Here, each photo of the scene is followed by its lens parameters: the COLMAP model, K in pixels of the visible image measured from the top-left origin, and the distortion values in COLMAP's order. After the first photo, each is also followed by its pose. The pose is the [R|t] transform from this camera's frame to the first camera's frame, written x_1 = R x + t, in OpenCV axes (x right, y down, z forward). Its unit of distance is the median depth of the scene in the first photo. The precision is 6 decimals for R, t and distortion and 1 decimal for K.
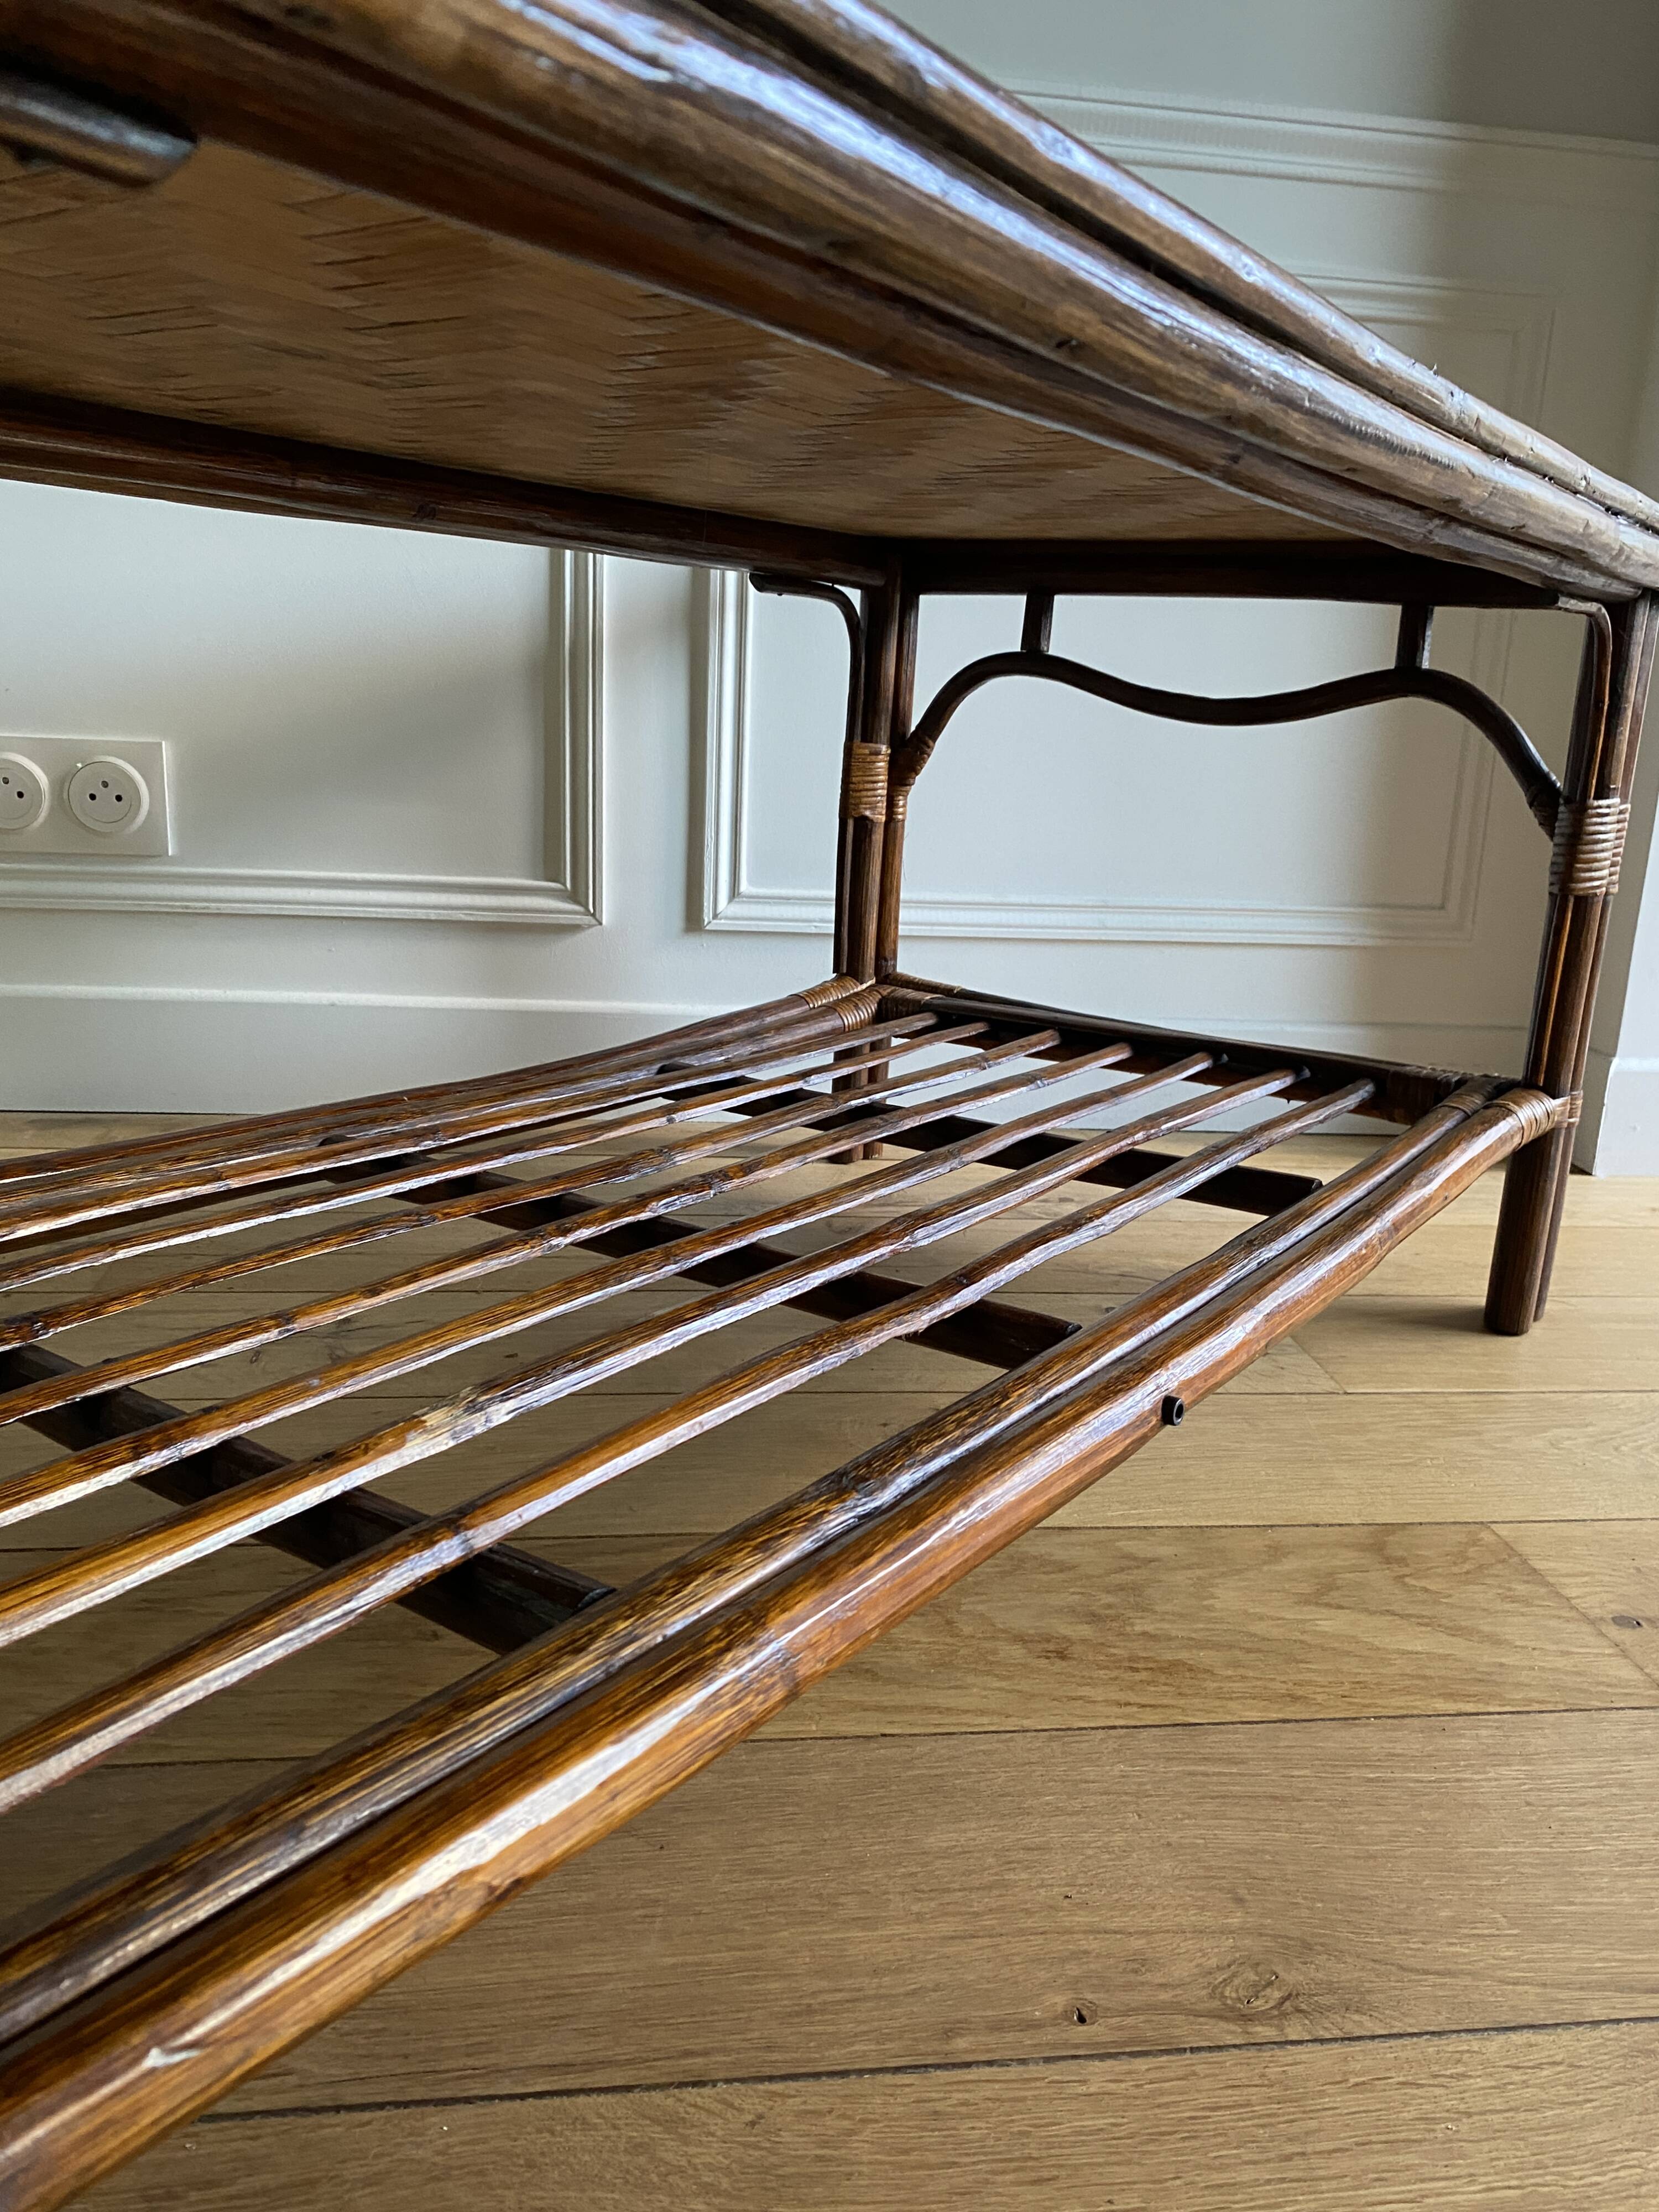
lens RADIAL K [[1686.9, 0, 850.9], [0, 1686.9, 1126.5], [0, 0, 1]] dist [0.022883, -0.018001]
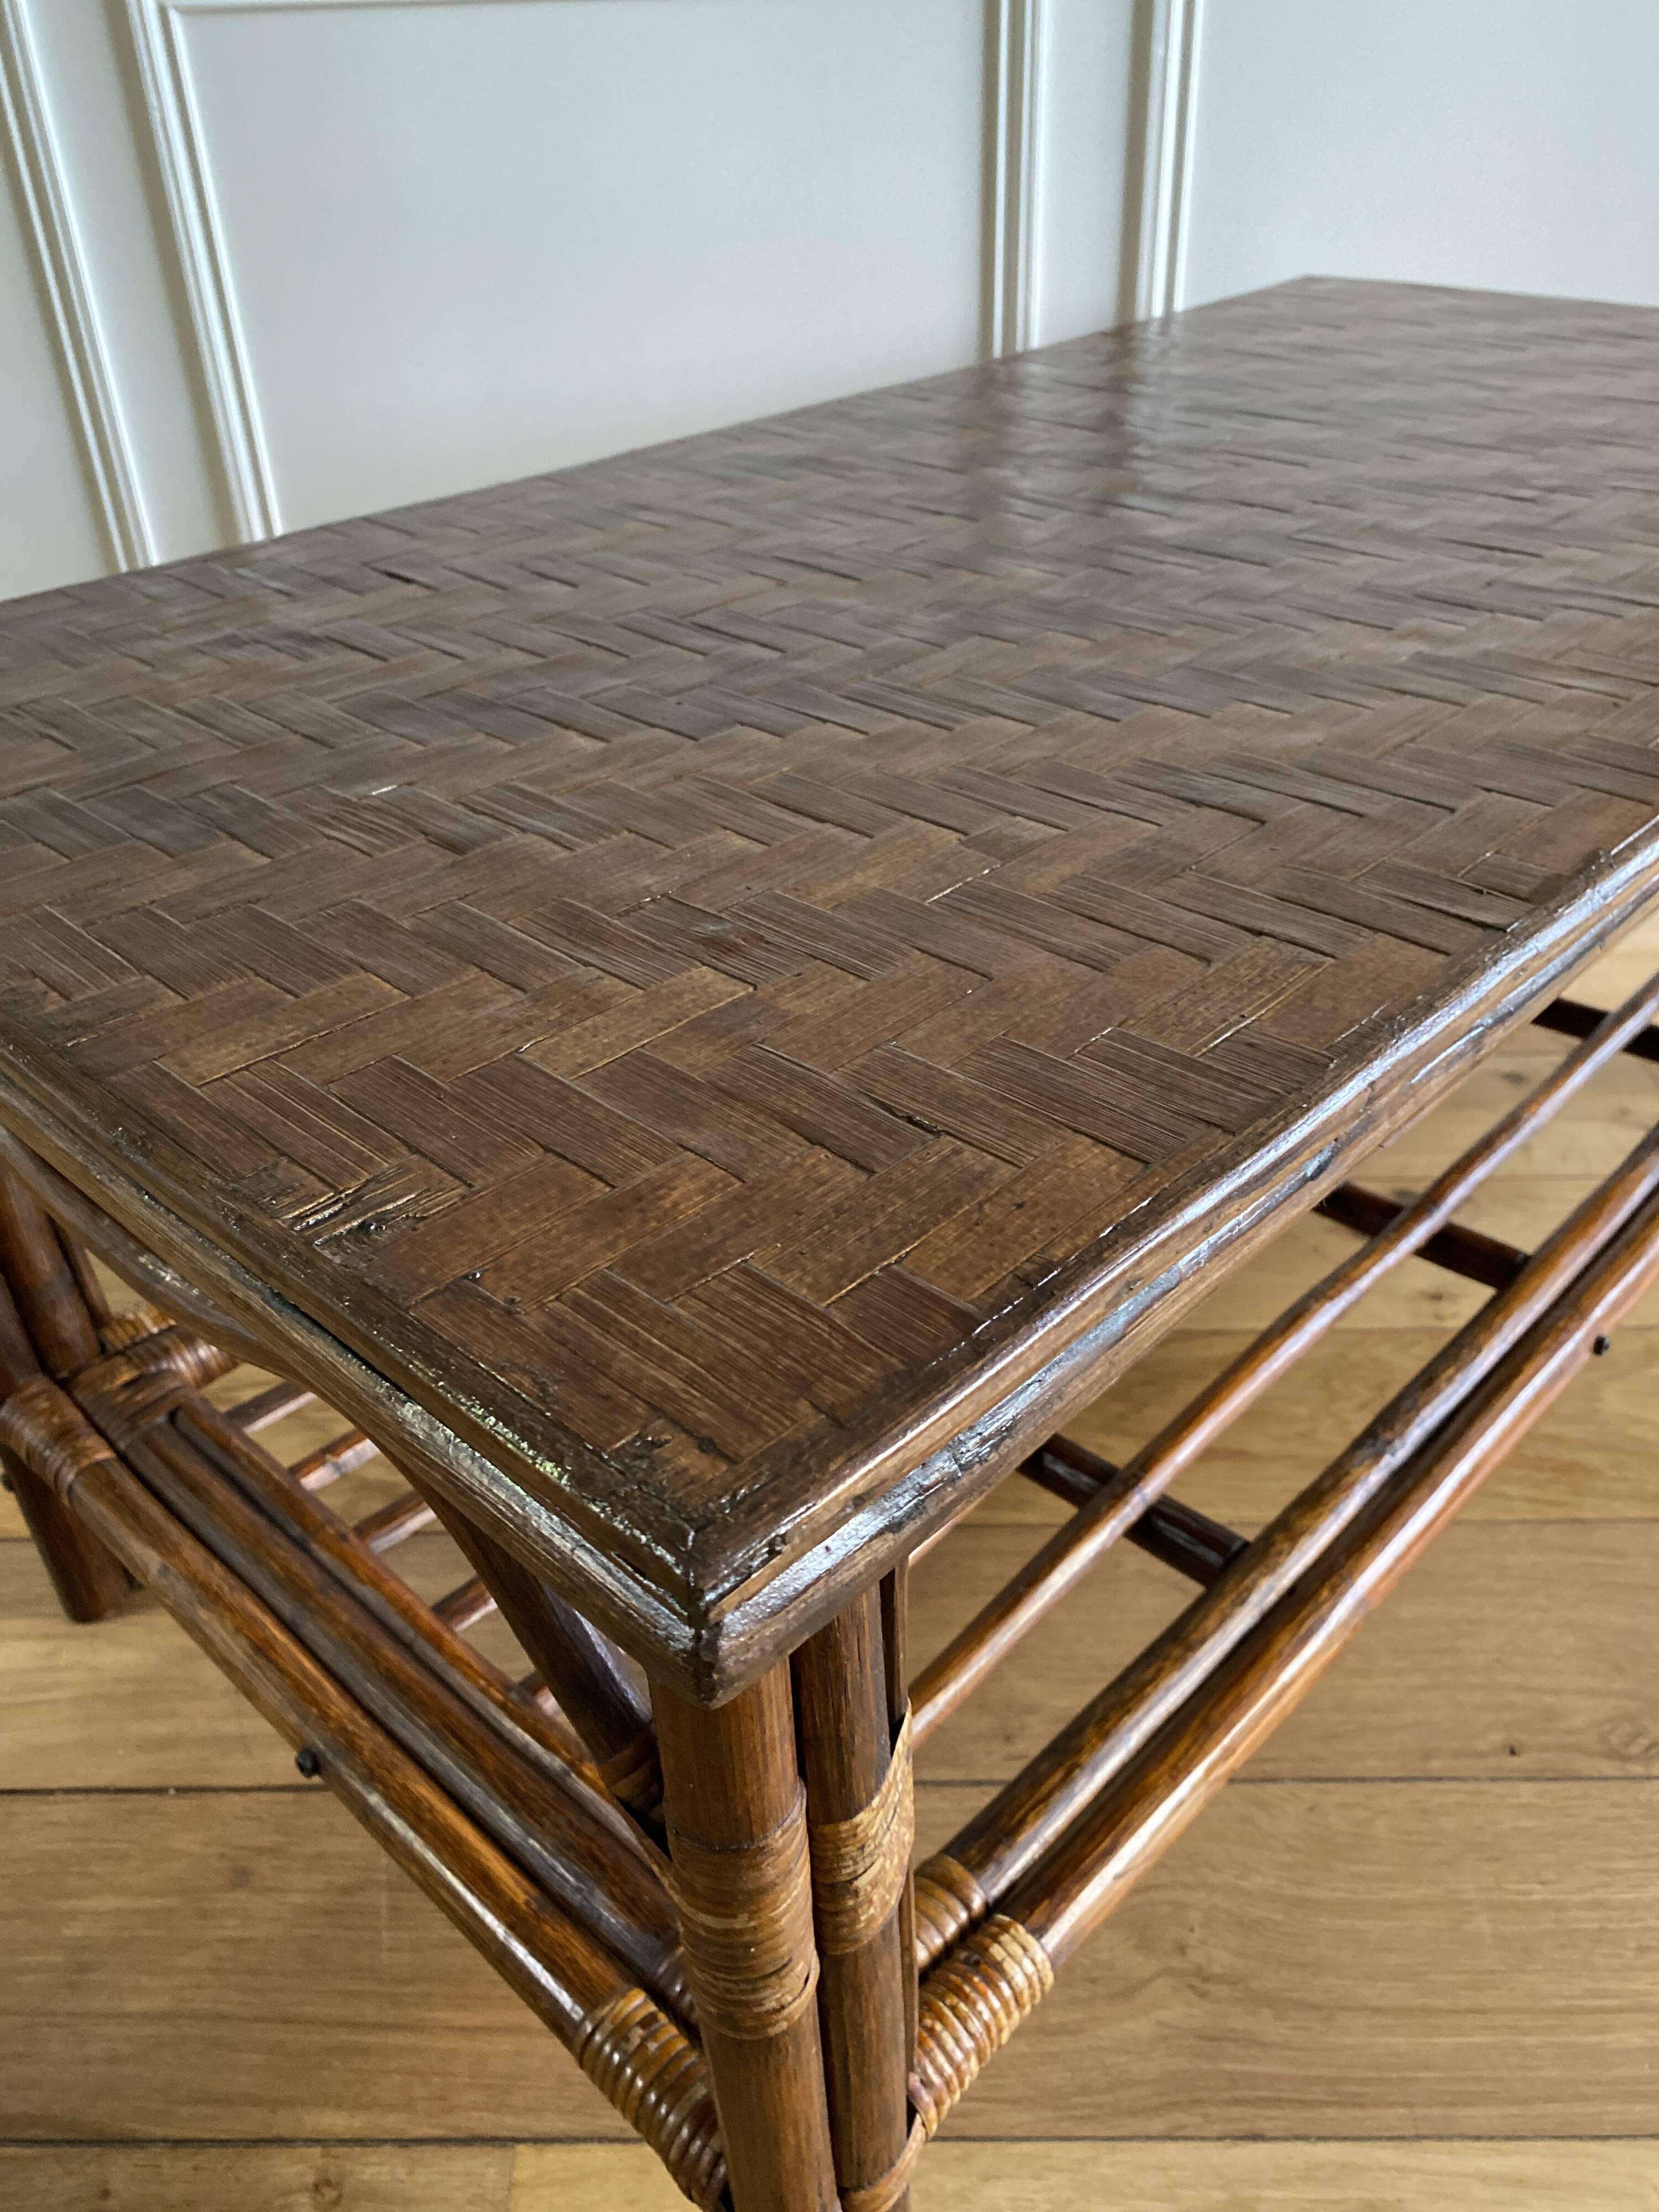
lens RADIAL K [[1686.9, 0, 820.6], [0, 1686.9, 1117.4], [0, 0, 1]] dist [0.022883, -0.018001]
pose [[0.984947, 0.018548, -0.171861, -0.197250], [0.039593, 0.943588, 0.328746, -0.474990], [0.168263, -0.330602, 0.928650, -0.310841]]
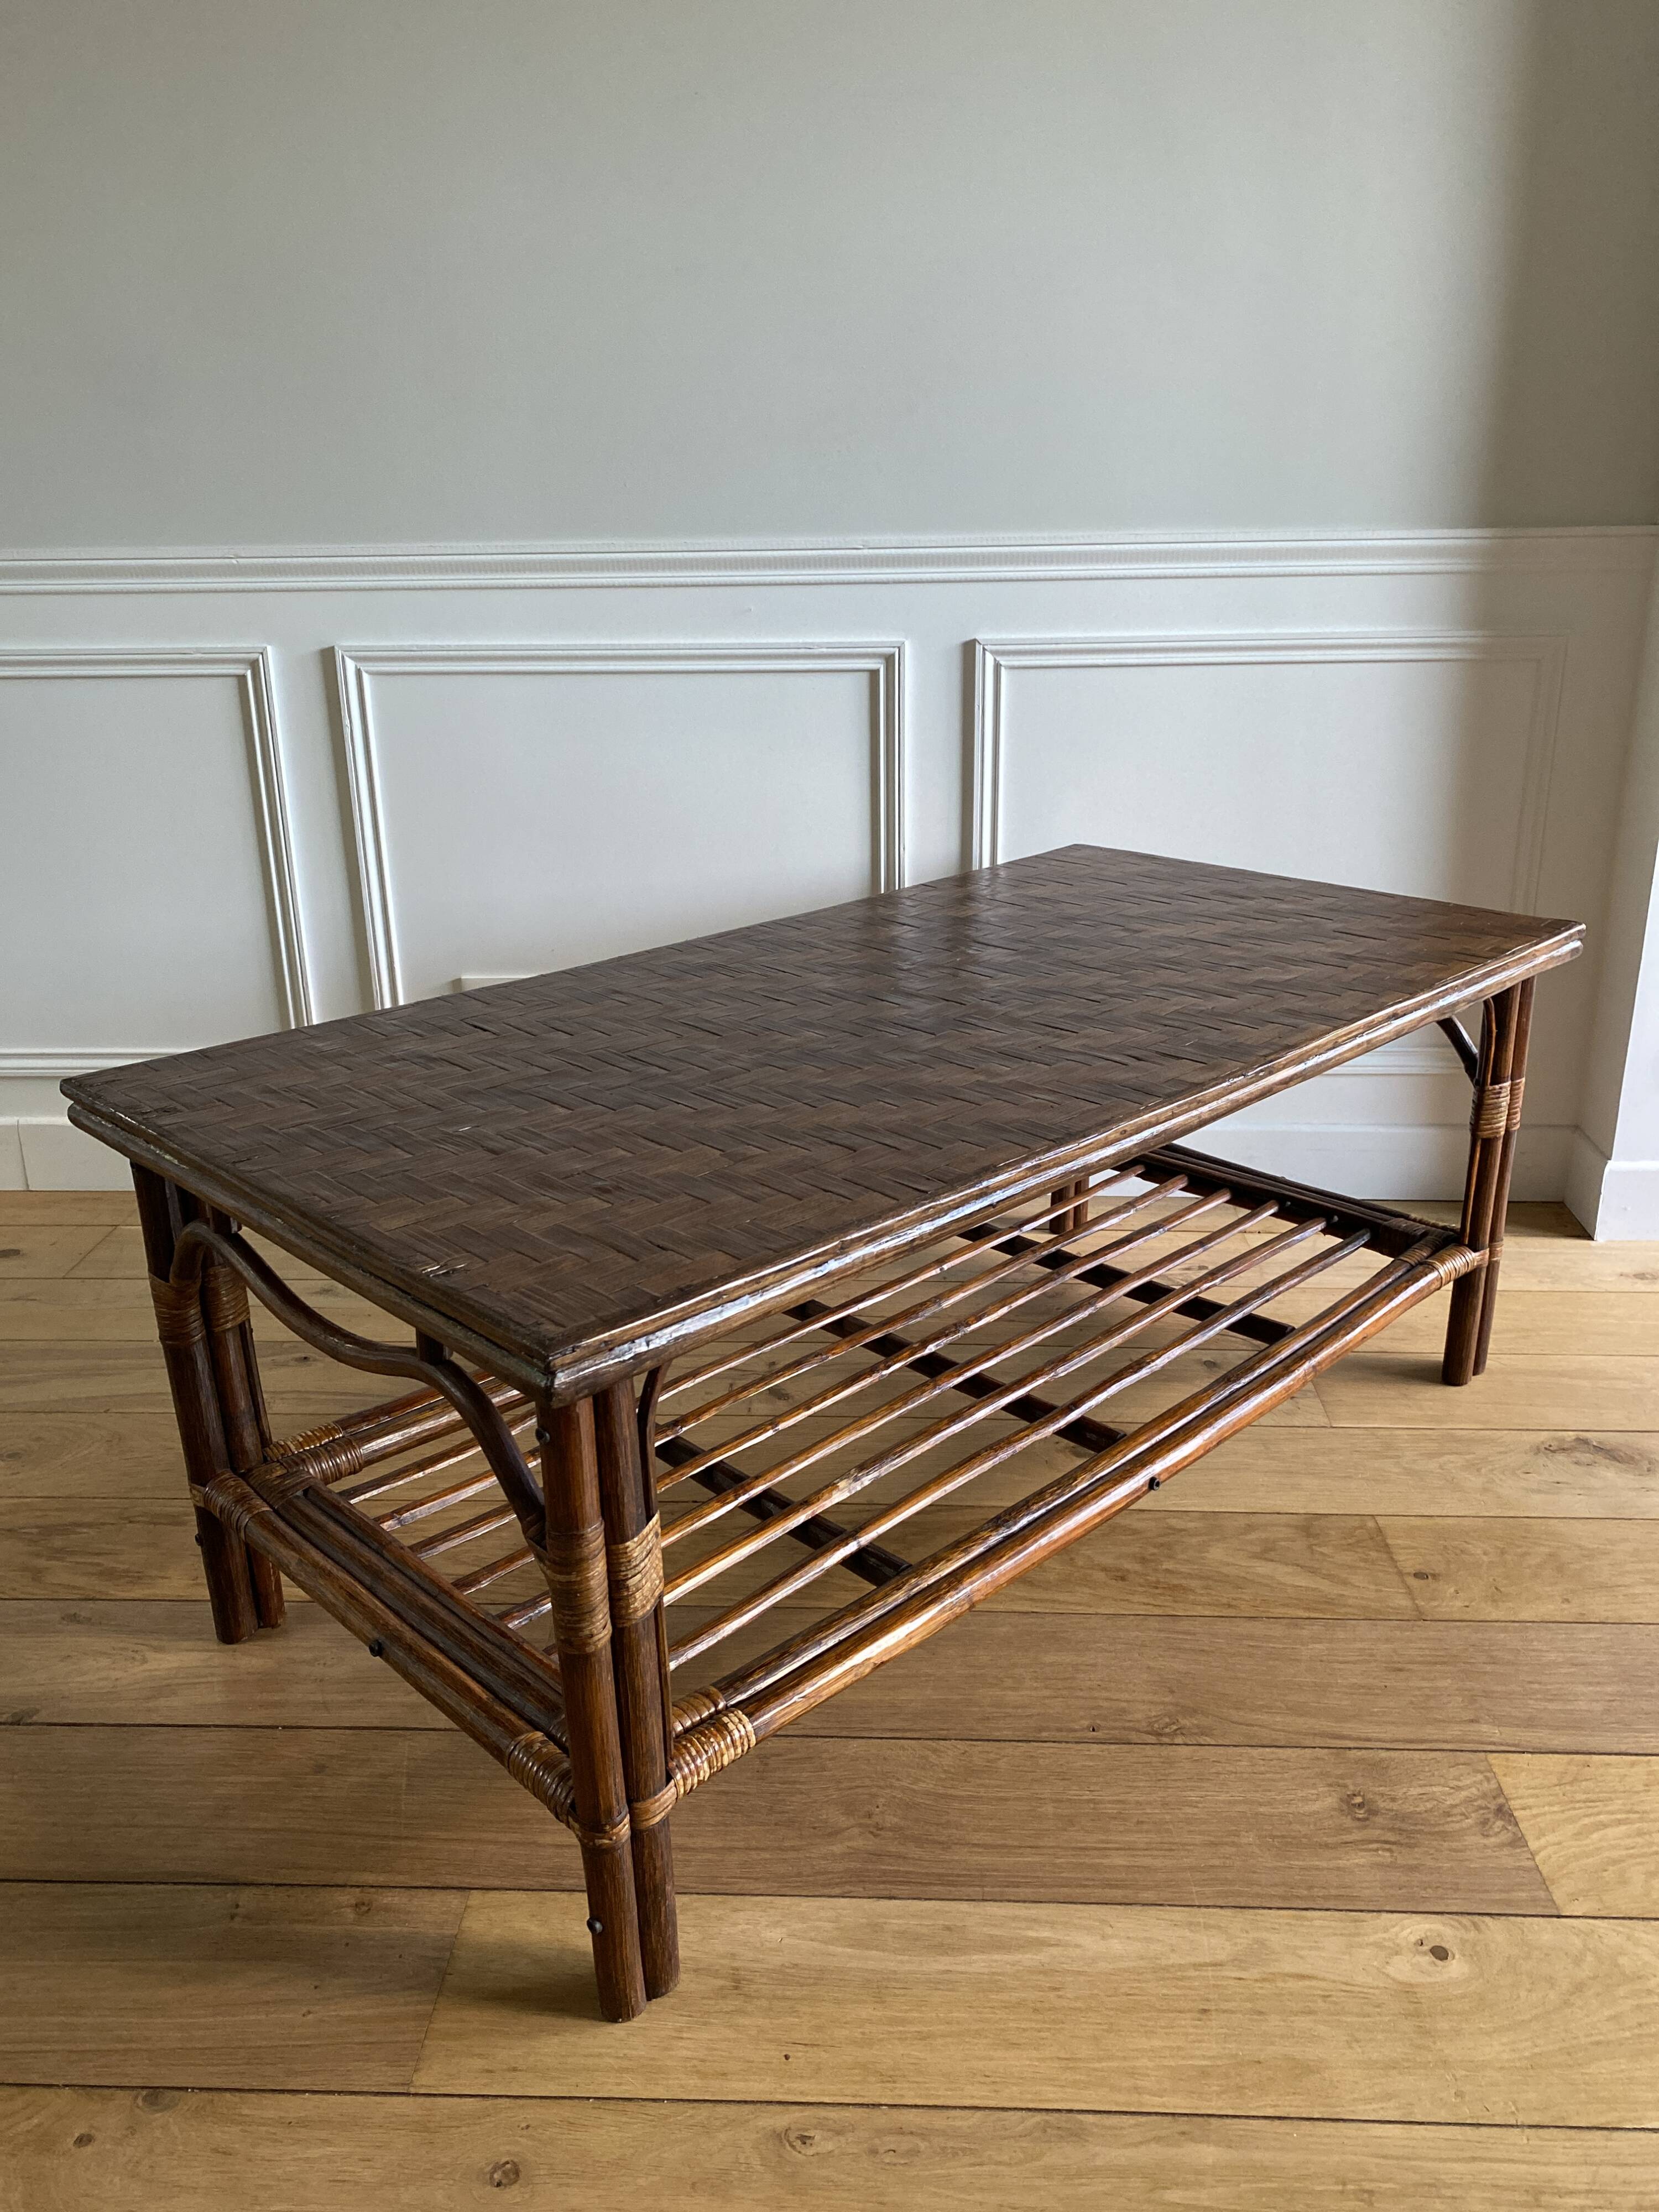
lens RADIAL K [[1686.9, 0, 833.0], [0, 1686.9, 1102.1], [0, 0, 1]] dist [0.022883, -0.018001]
pose [[0.981429, 0.003376, -0.191799, 0.197783], [0.014089, 0.995877, 0.089618, -0.550586], [0.191310, -0.090655, 0.977334, -1.254758]]
